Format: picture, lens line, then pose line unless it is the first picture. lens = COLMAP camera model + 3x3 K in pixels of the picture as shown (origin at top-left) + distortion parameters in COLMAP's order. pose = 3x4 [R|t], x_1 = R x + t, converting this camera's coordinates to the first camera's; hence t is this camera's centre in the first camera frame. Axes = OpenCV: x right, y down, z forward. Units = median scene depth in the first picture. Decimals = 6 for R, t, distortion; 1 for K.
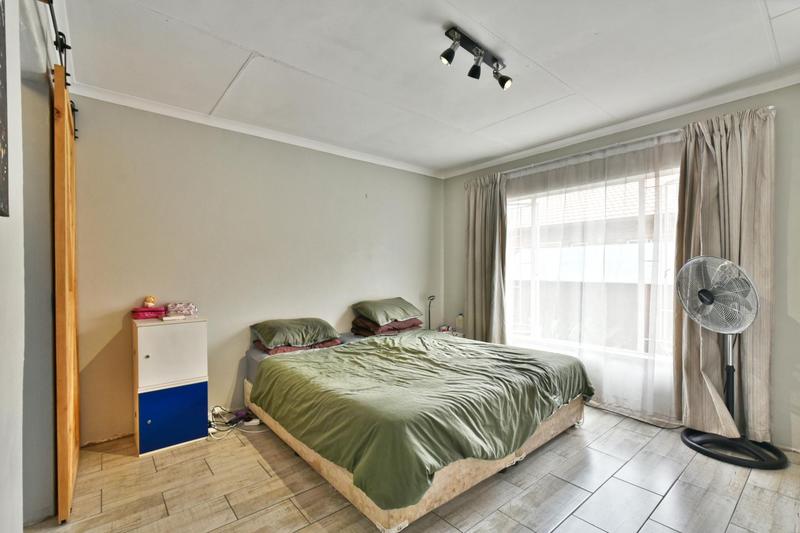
lens RADIAL K [[356.6, 0, 400.5], [0, 356.6, 274.5], [0, 0, 1]] dist [0.008245, -0.000716]
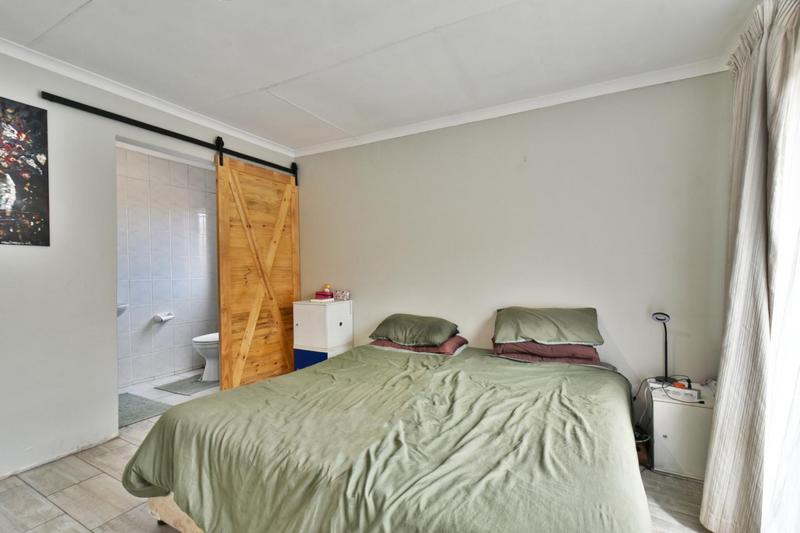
lens RADIAL K [[356.6, 0, 400.5], [0, 356.6, 274.5], [0, 0, 1]] dist [0.008245, -0.000716]
pose [[0.367865, 0.017978, -0.929706, 0.620397], [-0.004891, 0.999837, 0.017398, -0.003667], [0.929867, -0.001853, 0.367892, 0.656923]]
